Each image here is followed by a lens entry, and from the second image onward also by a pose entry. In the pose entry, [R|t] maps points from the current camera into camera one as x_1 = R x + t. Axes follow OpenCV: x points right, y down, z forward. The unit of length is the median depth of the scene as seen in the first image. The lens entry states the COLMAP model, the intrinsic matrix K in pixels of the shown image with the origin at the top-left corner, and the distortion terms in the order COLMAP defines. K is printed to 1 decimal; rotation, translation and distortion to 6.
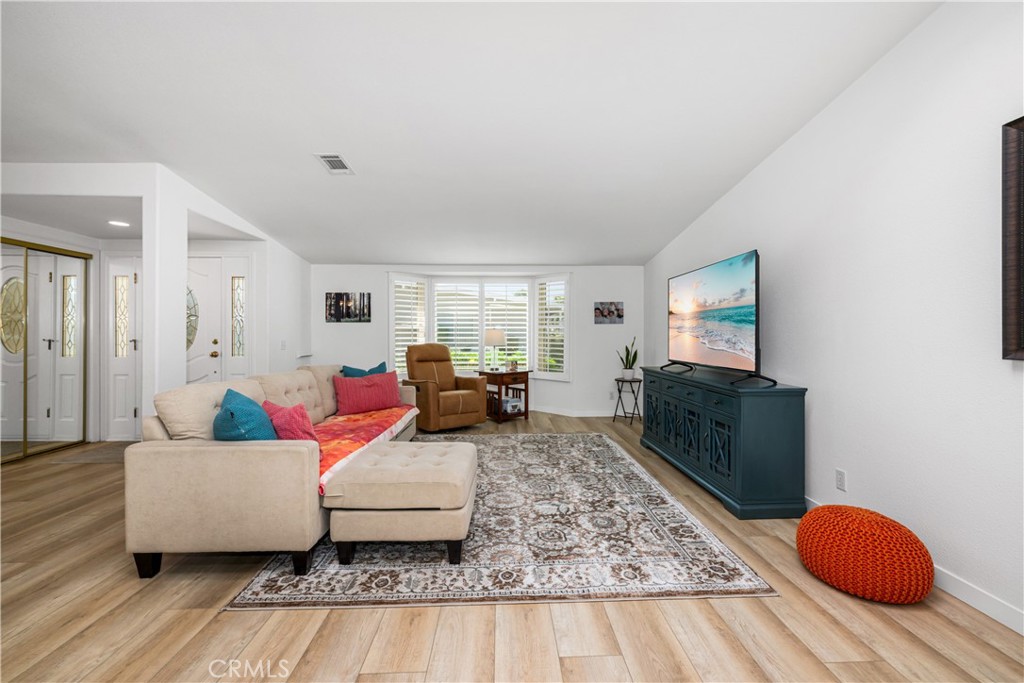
lens RADIAL K [[417.1, 0, 512.6], [0, 417.1, 333.0], [0, 0, 1]] dist [-0.000239, -0.000036]
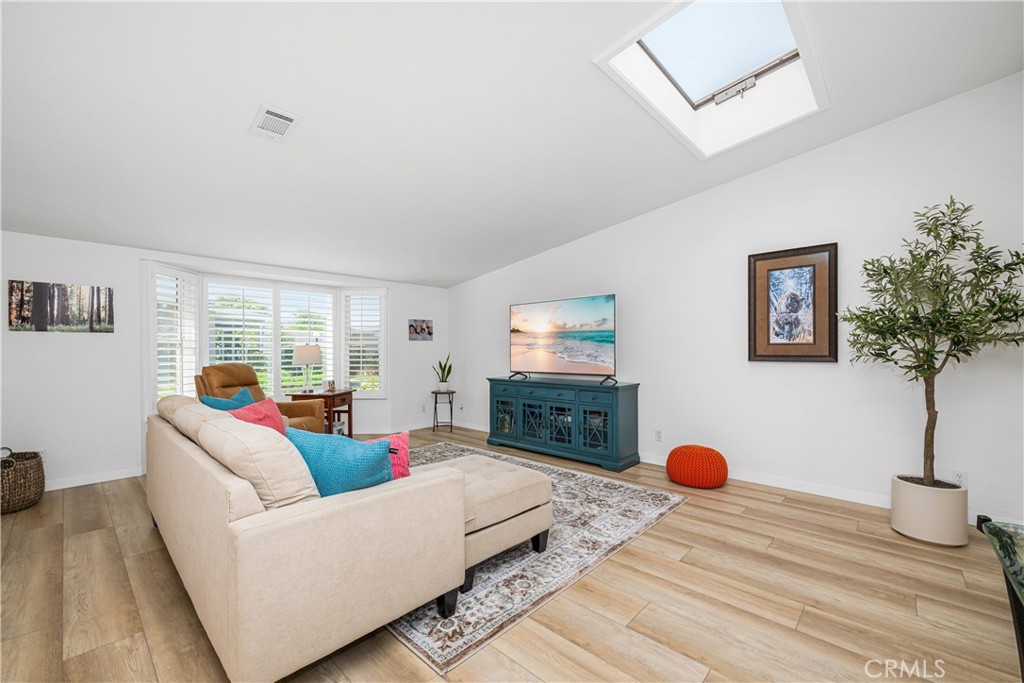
lens RADIAL K [[420.4, 0, 509.4], [0, 420.4, 355.8], [0, 0, 1]] dist [-0.002166, -0.000089]
pose [[0.710539, -0.010921, 0.703573, -0.621186], [0.000589, 0.999888, 0.014925, 0.001635], [-0.703657, -0.010190, 0.710466, 0.158020]]
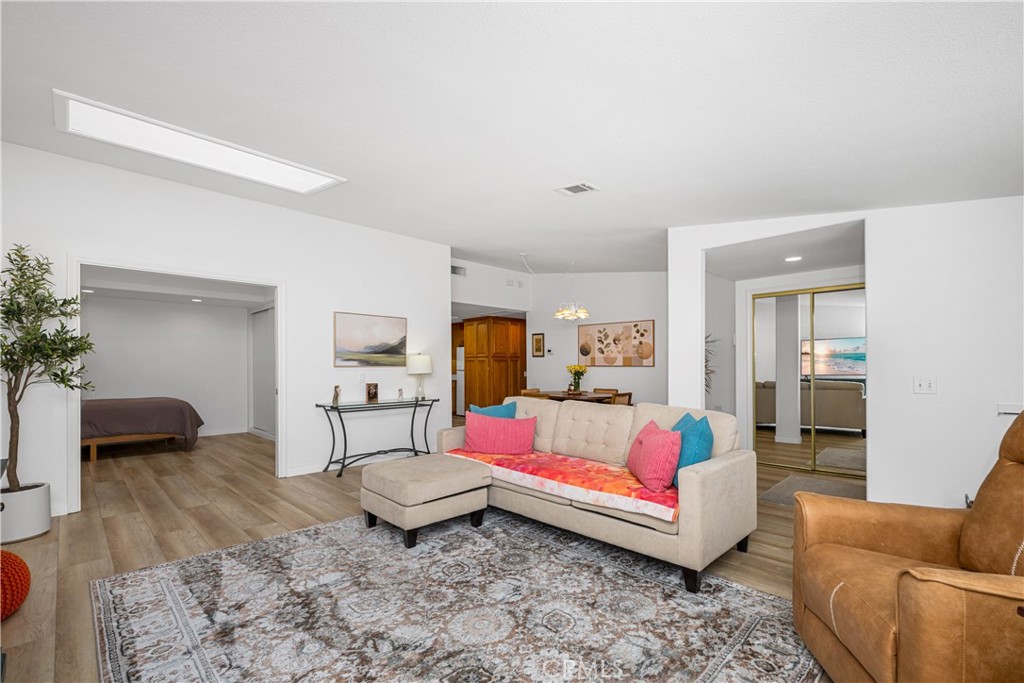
lens RADIAL K [[445.7, 0, 529.3], [0, 445.7, 366.1], [0, 0, 1]] dist [-0.001386, -0.000188]
pose [[-0.717705, 0.001775, -0.696345, 0.346344], [0.005285, 0.999982, -0.002899, 0.000384], [0.696328, -0.005761, -0.717701, 1.568464]]
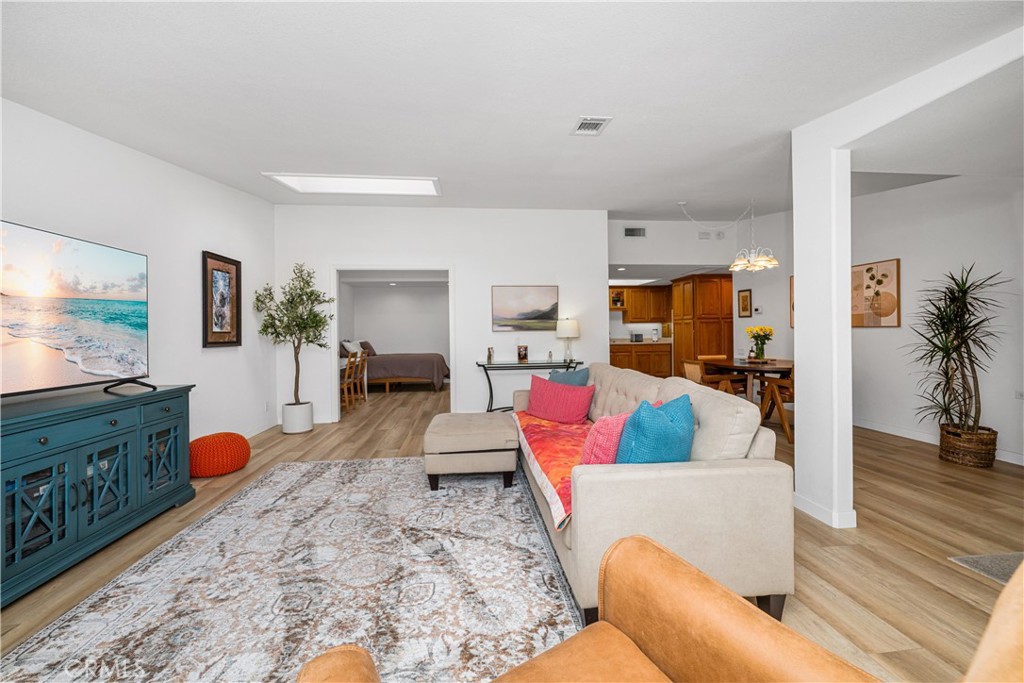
lens RADIAL K [[417.1, 0, 512.6], [0, 417.1, 333.0], [0, 0, 1]] dist [-0.000239, -0.000036]
pose [[-0.997372, 0.013387, -0.071203, -0.197365], [0.013454, 0.999909, -0.000465, 0.002145], [0.071191, -0.001421, -0.997462, 1.720950]]
